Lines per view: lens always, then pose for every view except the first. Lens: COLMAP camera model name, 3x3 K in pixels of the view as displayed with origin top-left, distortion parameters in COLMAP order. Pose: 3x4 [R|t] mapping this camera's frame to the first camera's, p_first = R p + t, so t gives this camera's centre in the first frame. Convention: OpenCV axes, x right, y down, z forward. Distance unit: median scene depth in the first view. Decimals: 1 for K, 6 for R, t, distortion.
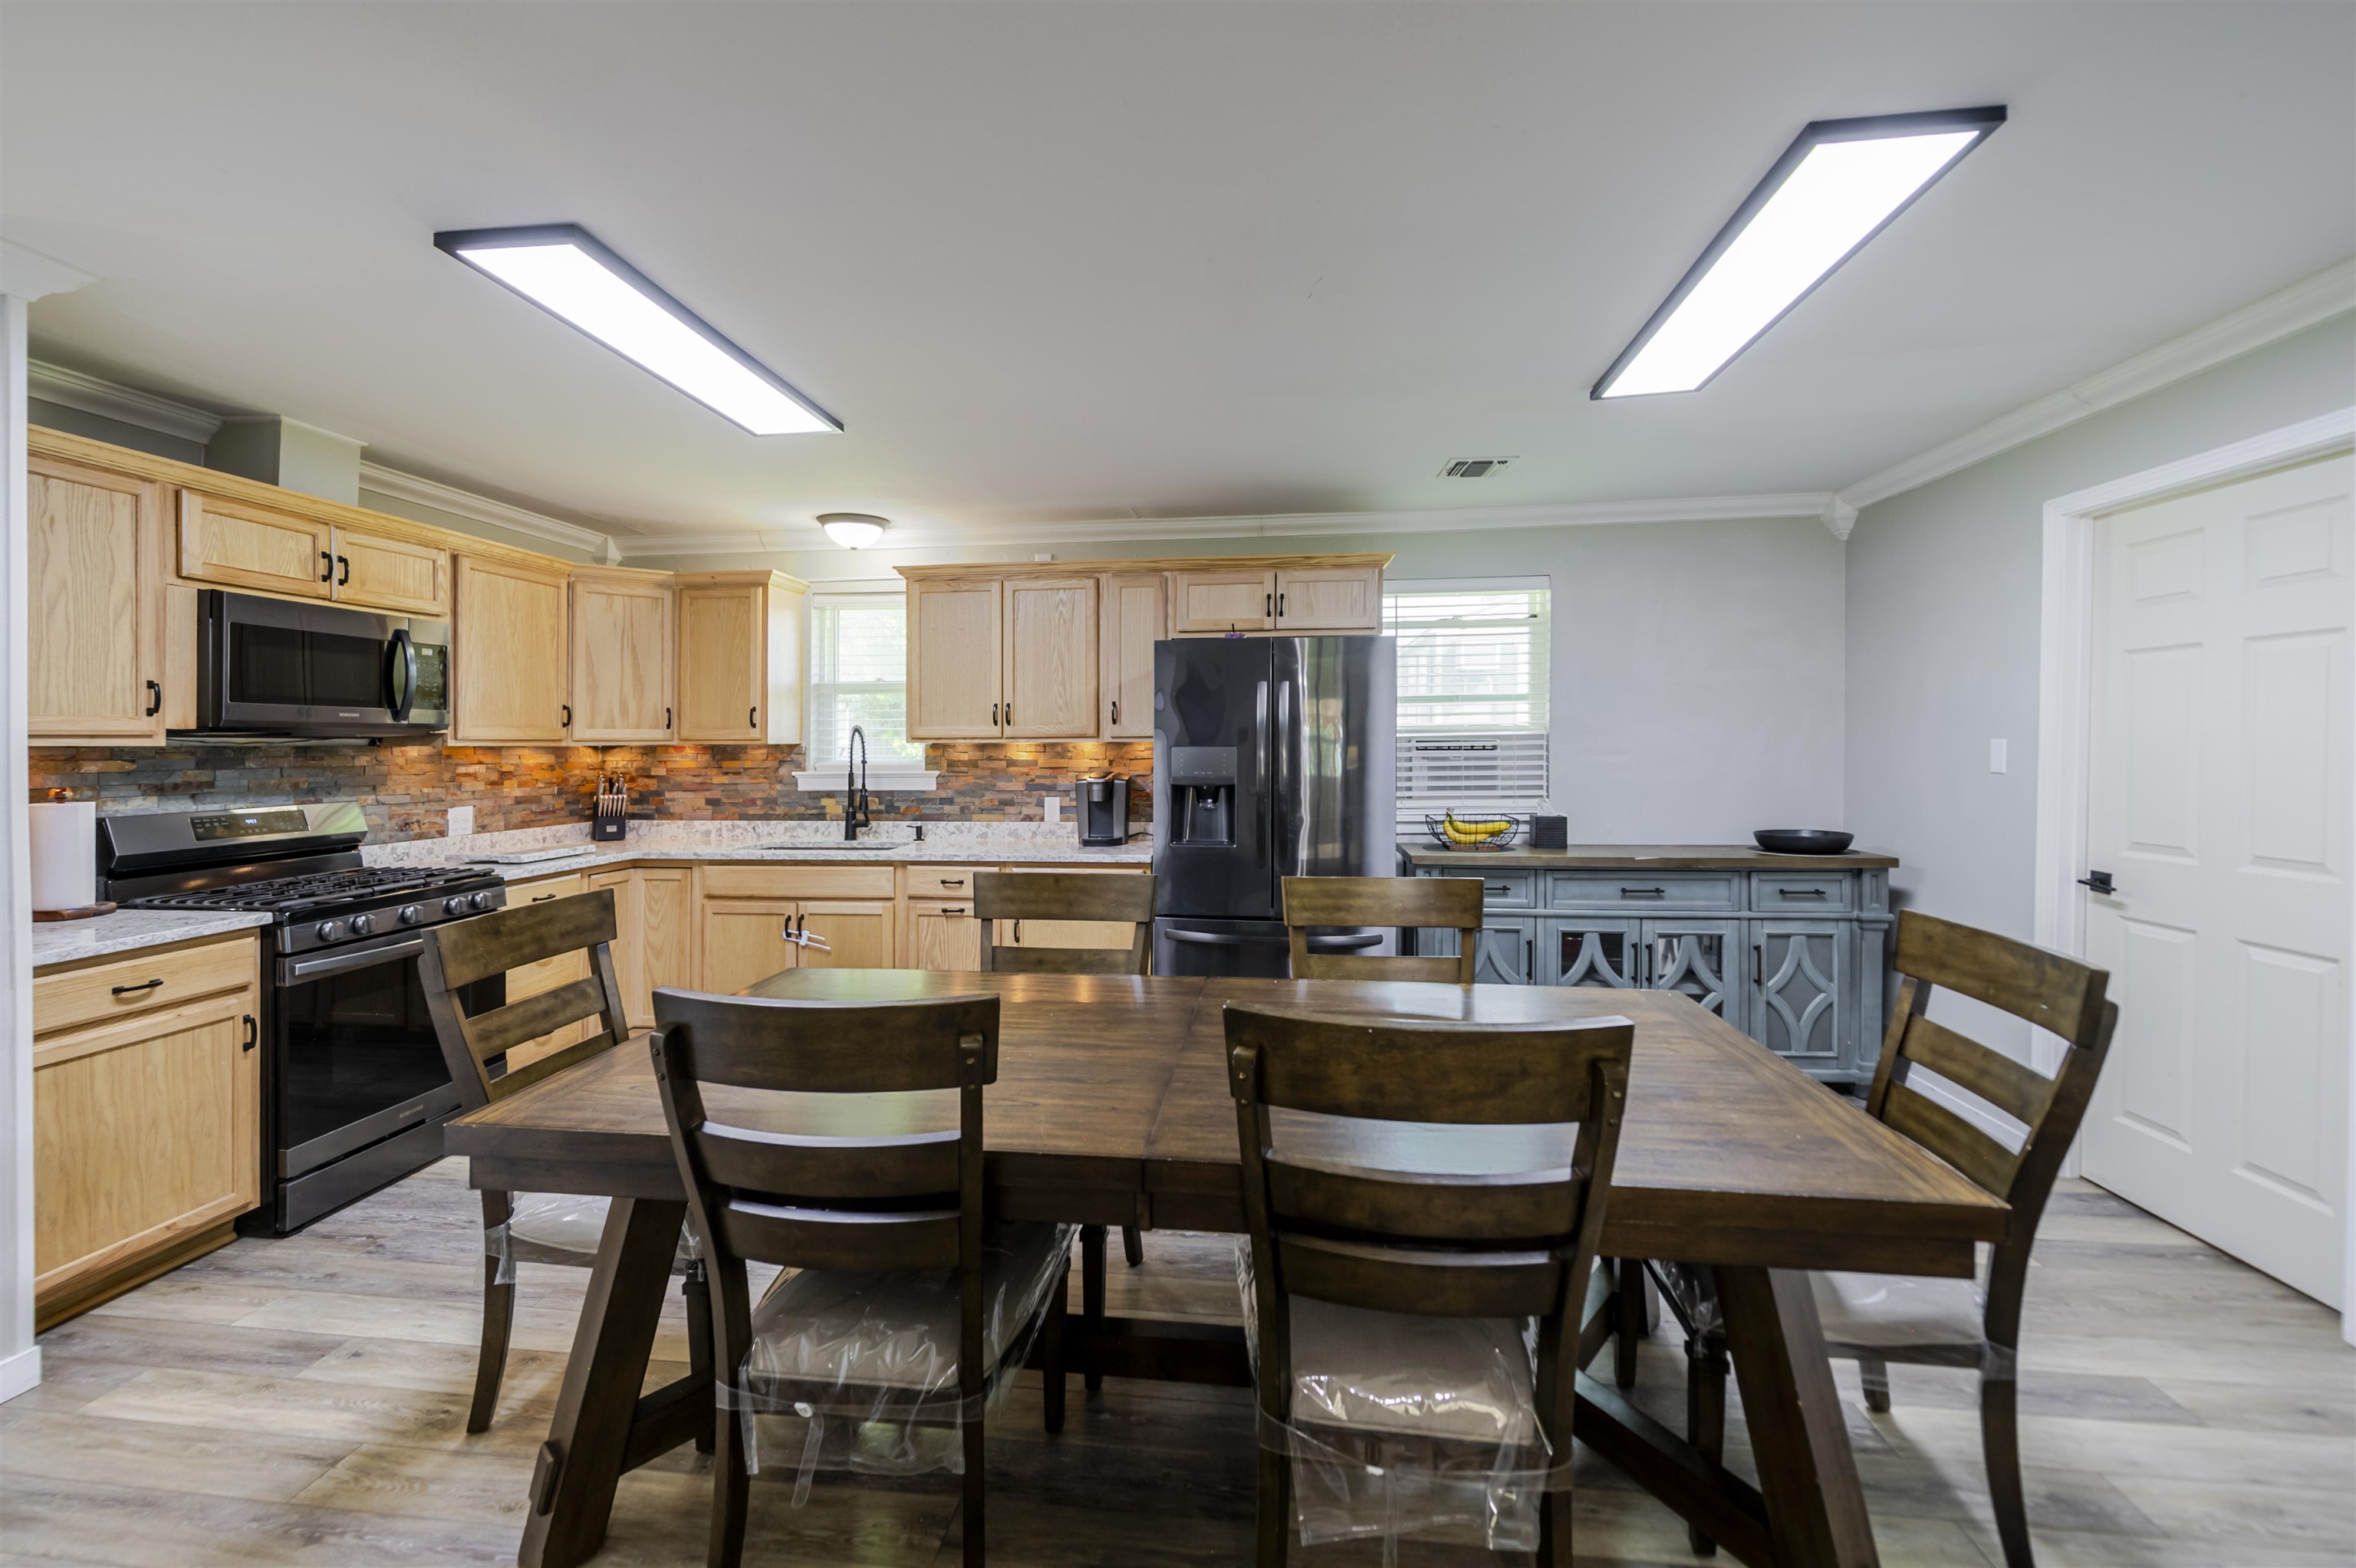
lens RADIAL K [[944.5, 0, 1178.0], [0, 944.5, 784.0], [0, 0, 1]] dist [0.000800, -0.000061]
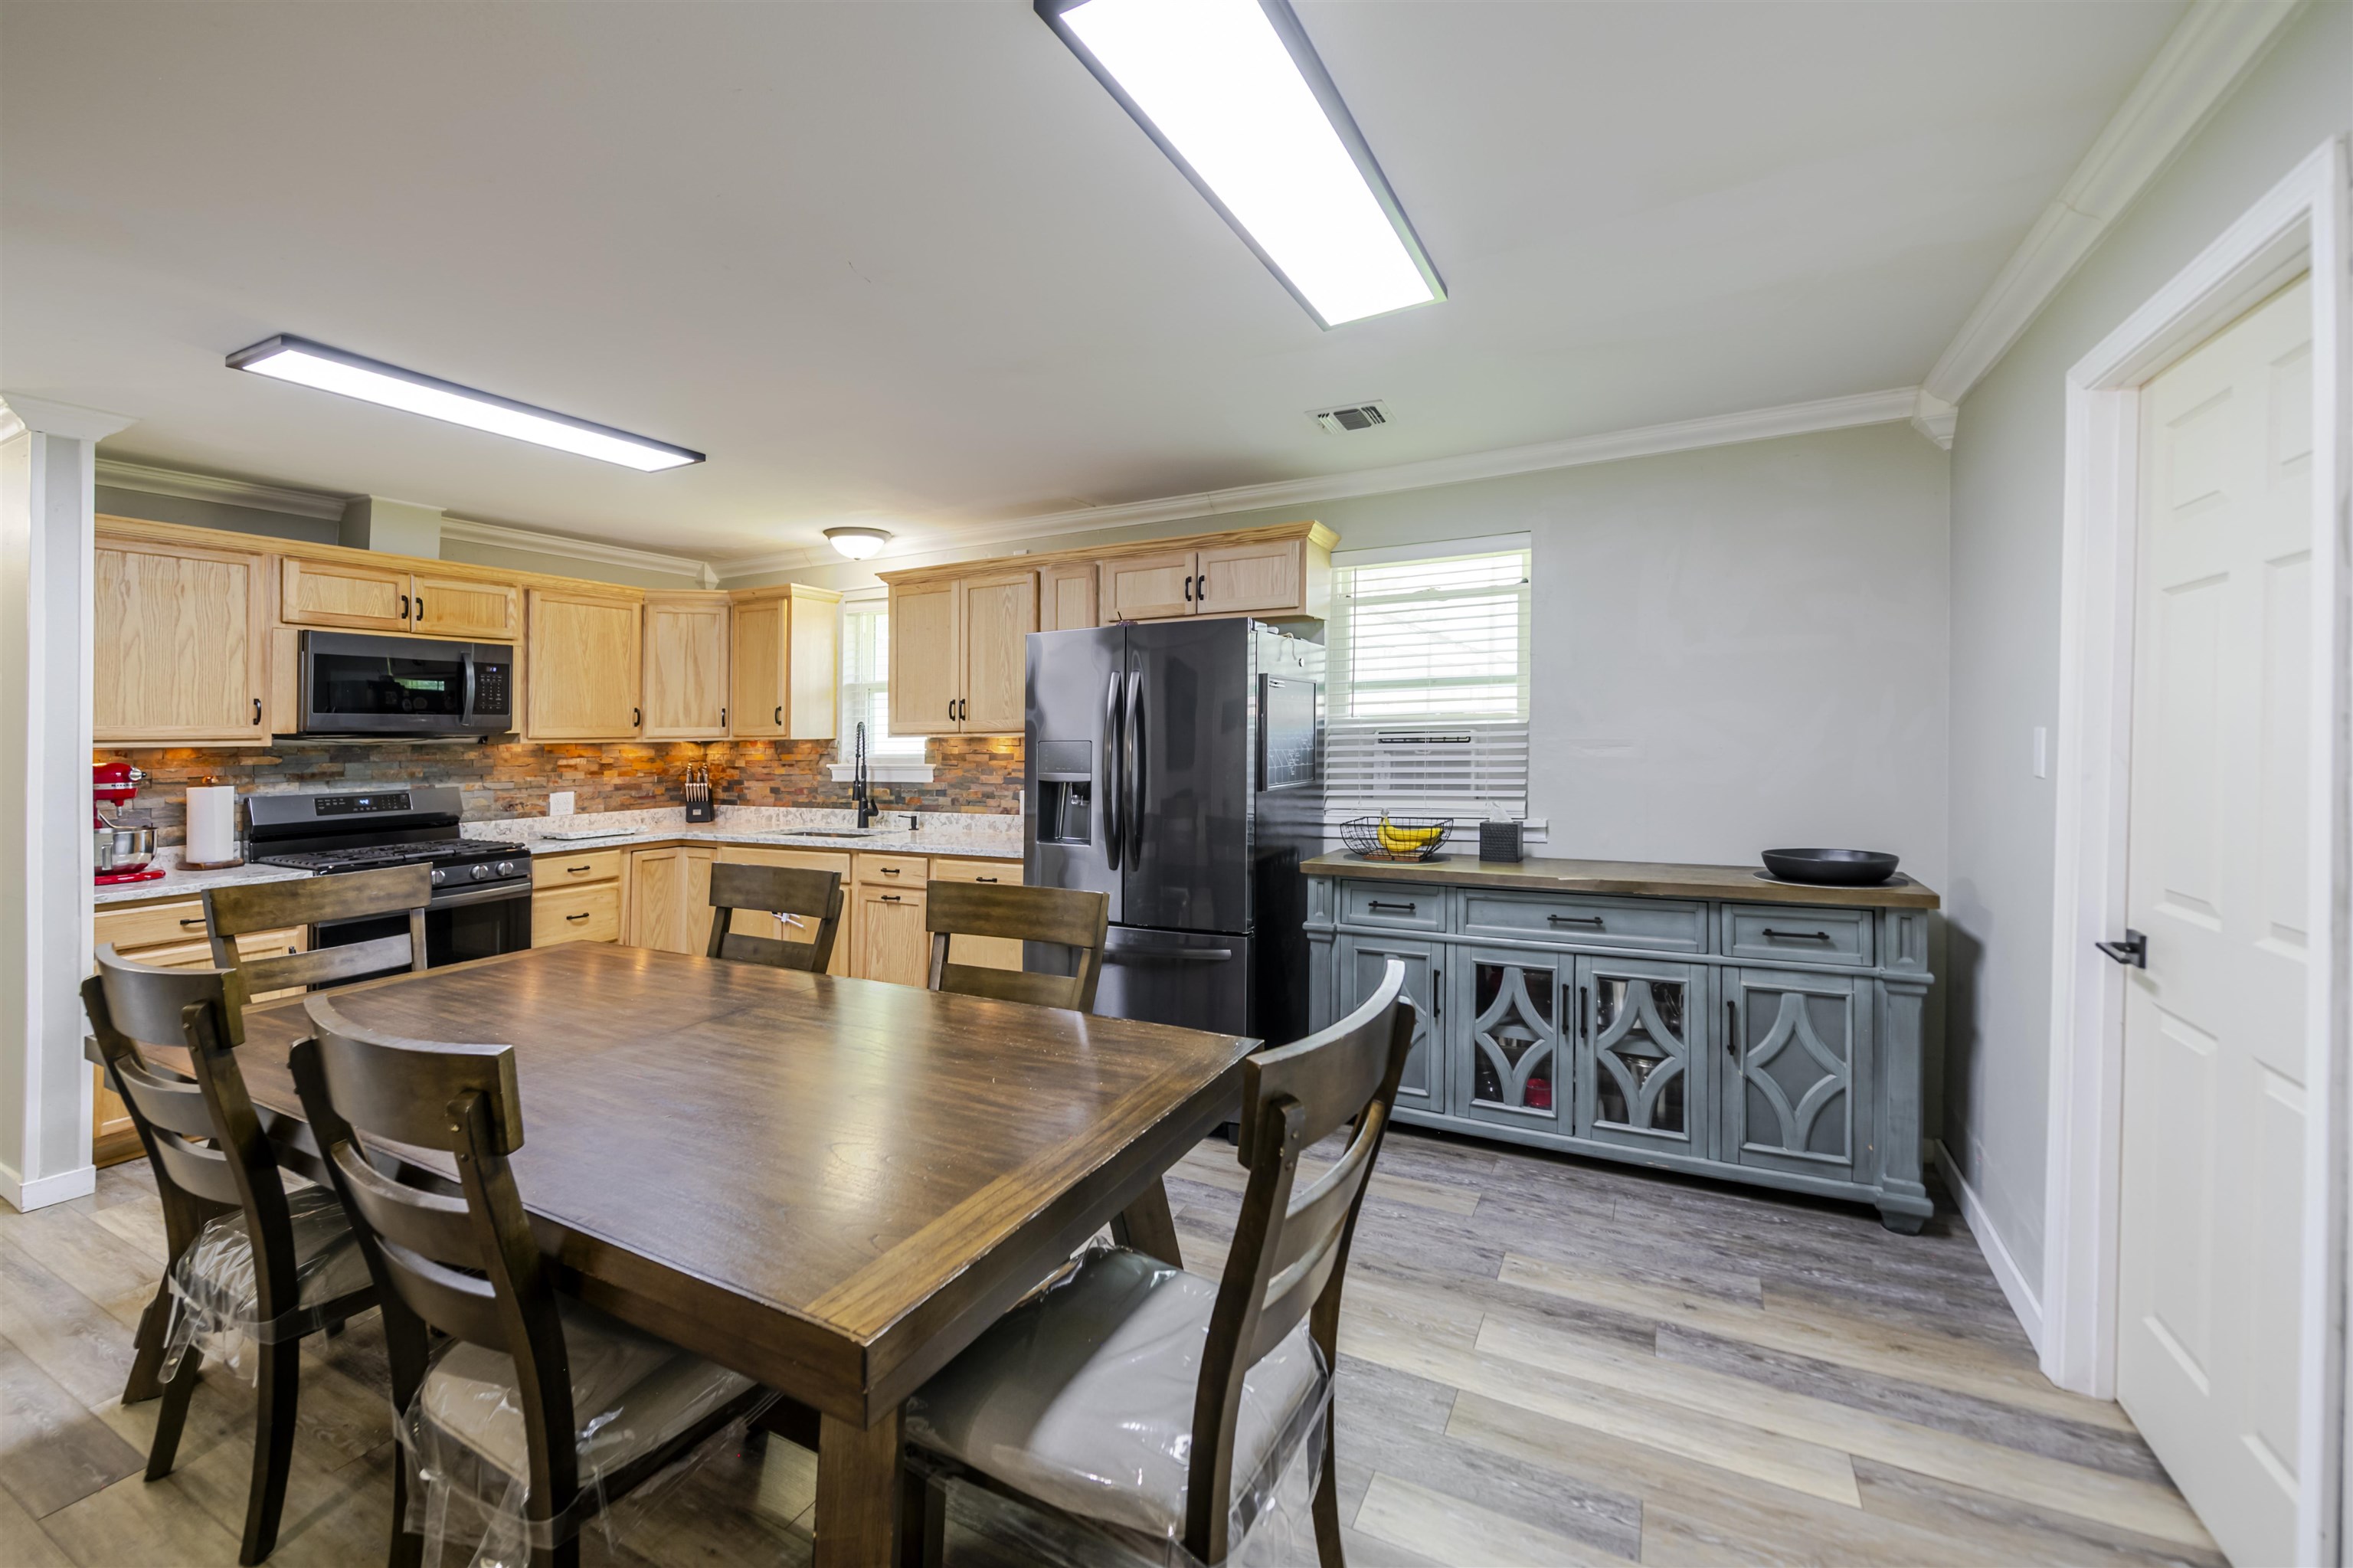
lens RADIAL K [[963.3, 0, 1175.5], [0, 963.3, 764.4], [0, 0, 1]] dist [0.000206, 0.000088]
pose [[0.933727, 0.004299, -0.357961, 0.424796], [-0.007464, 0.999944, -0.007459, -0.008420], [0.357909, 0.009637, 0.933707, 0.107602]]
